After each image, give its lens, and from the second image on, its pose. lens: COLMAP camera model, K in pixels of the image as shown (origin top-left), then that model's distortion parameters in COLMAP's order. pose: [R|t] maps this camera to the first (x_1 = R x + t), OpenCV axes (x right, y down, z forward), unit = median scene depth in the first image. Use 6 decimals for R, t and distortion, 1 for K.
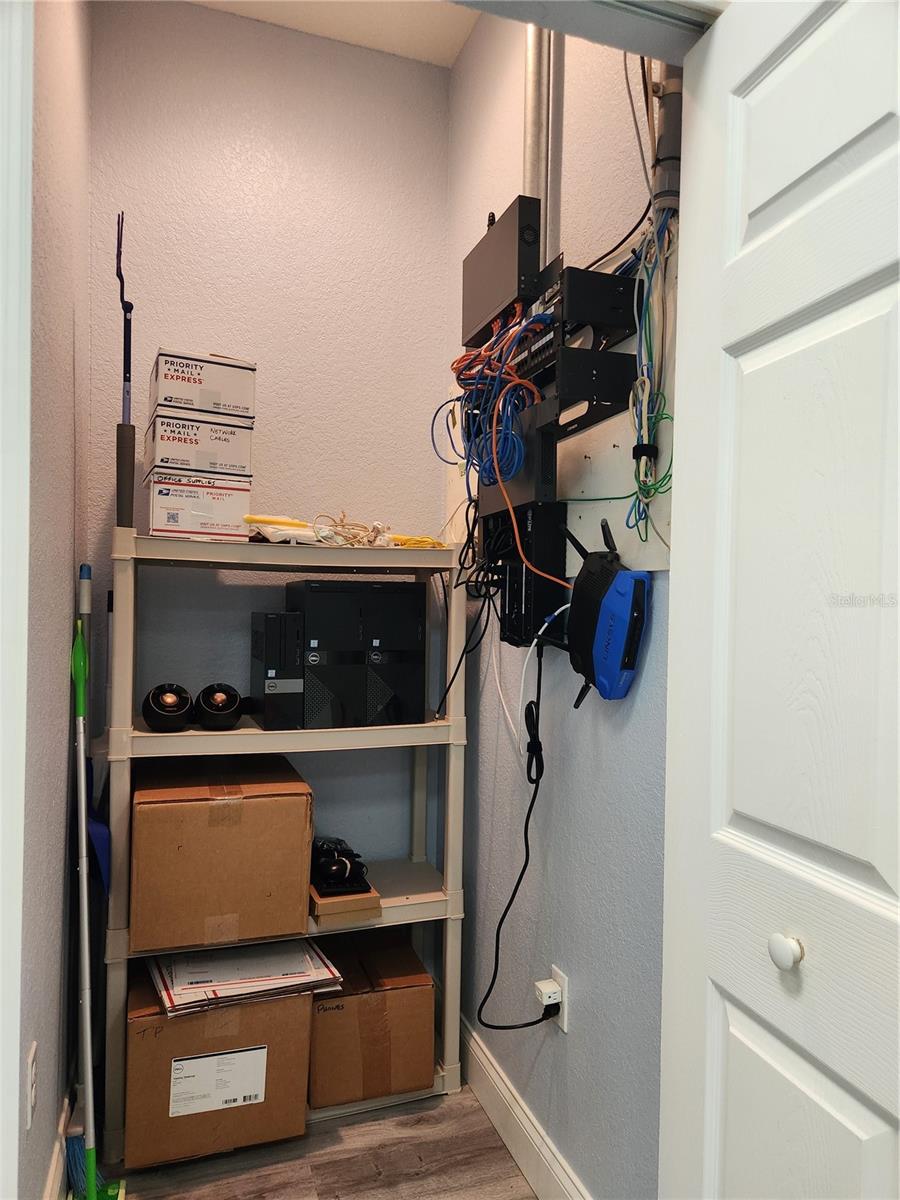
lens RADIAL K [[805.6, 0, 449.9], [0, 805.6, 601.9], [0, 0, 1]] dist [0.060978, -0.051428]
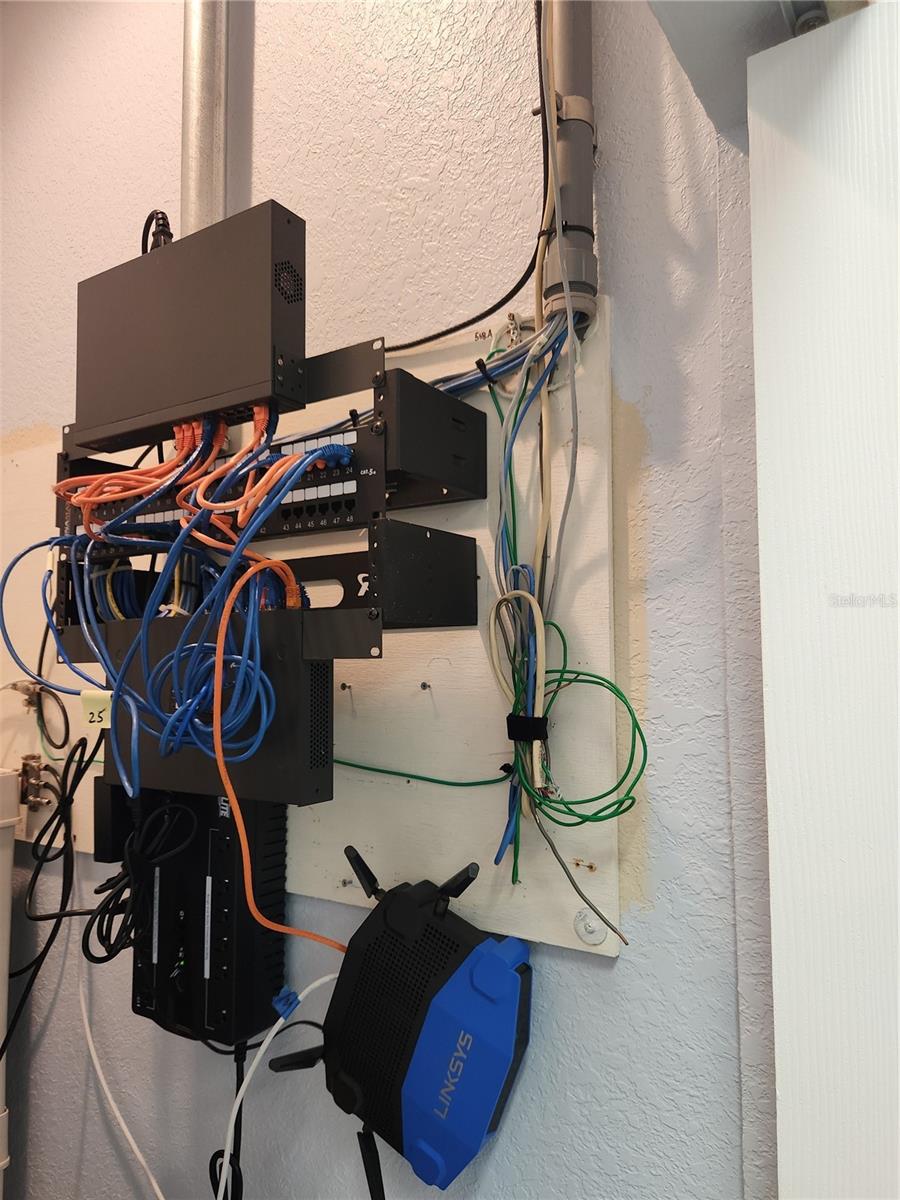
lens RADIAL K [[805.6, 0, 448.4], [0, 805.6, 605.9], [0, 0, 1]] dist [0.060978, -0.051428]
pose [[0.789918, 0.022935, 0.612784, -0.127351], [0.017434, 0.998056, -0.059828, -0.214584], [-0.612965, 0.057942, 0.787983, 0.544473]]
